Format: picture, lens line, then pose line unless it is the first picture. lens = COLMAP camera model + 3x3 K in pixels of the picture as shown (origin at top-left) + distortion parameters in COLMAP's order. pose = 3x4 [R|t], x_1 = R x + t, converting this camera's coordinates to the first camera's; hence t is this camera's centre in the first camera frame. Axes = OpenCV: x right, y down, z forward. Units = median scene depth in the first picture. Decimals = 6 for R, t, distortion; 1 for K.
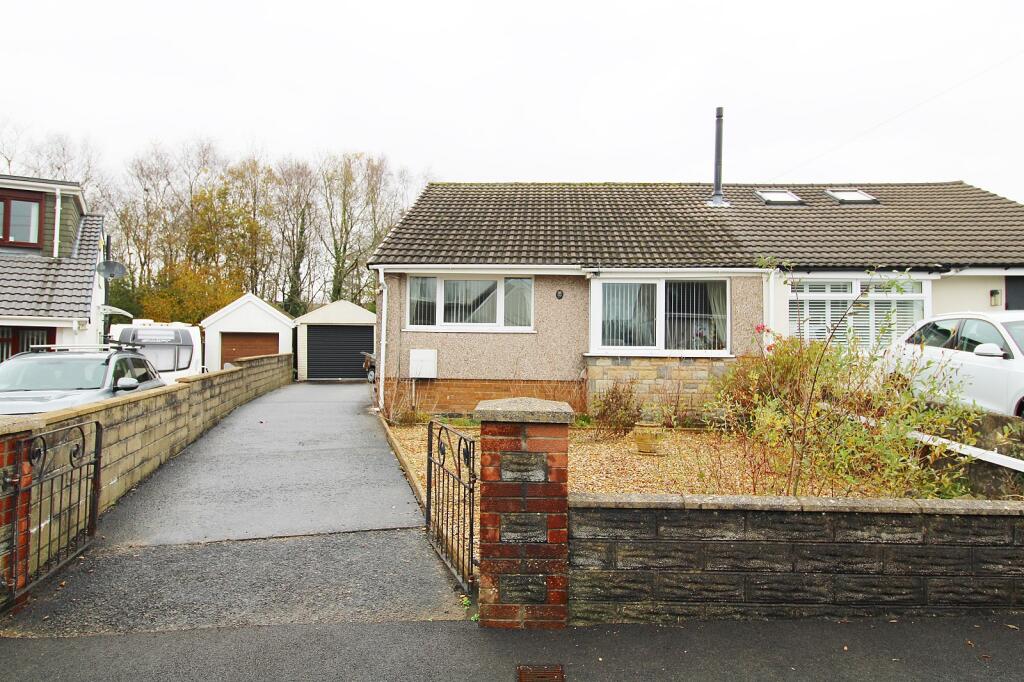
lens RADIAL K [[624.0, 0, 507.8], [0, 624.0, 334.4], [0, 0, 1]] dist [0.004720, -0.000300]
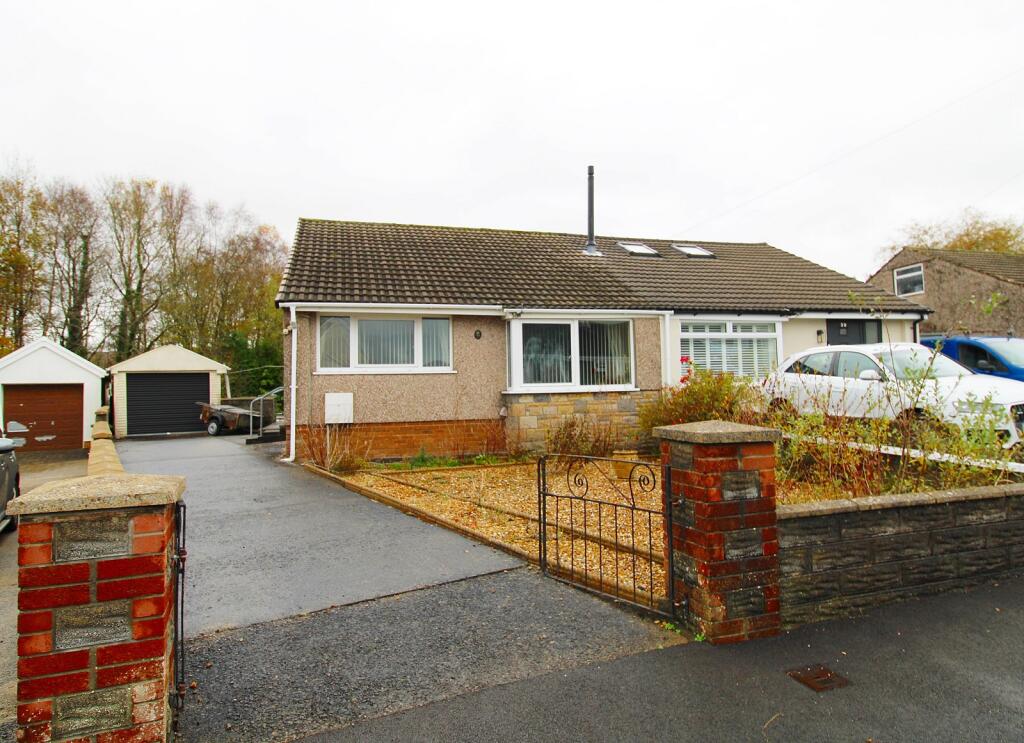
lens RADIAL K [[611.2, 0, 511.5], [0, 611.2, 364.5], [0, 0, 1]] dist [0.006138, -0.007097]
pose [[0.946916, -0.017636, 0.320997, -0.199042], [0.025153, 0.999498, -0.019285, 0.005844], [-0.320496, 0.026335, 0.946884, 0.043182]]
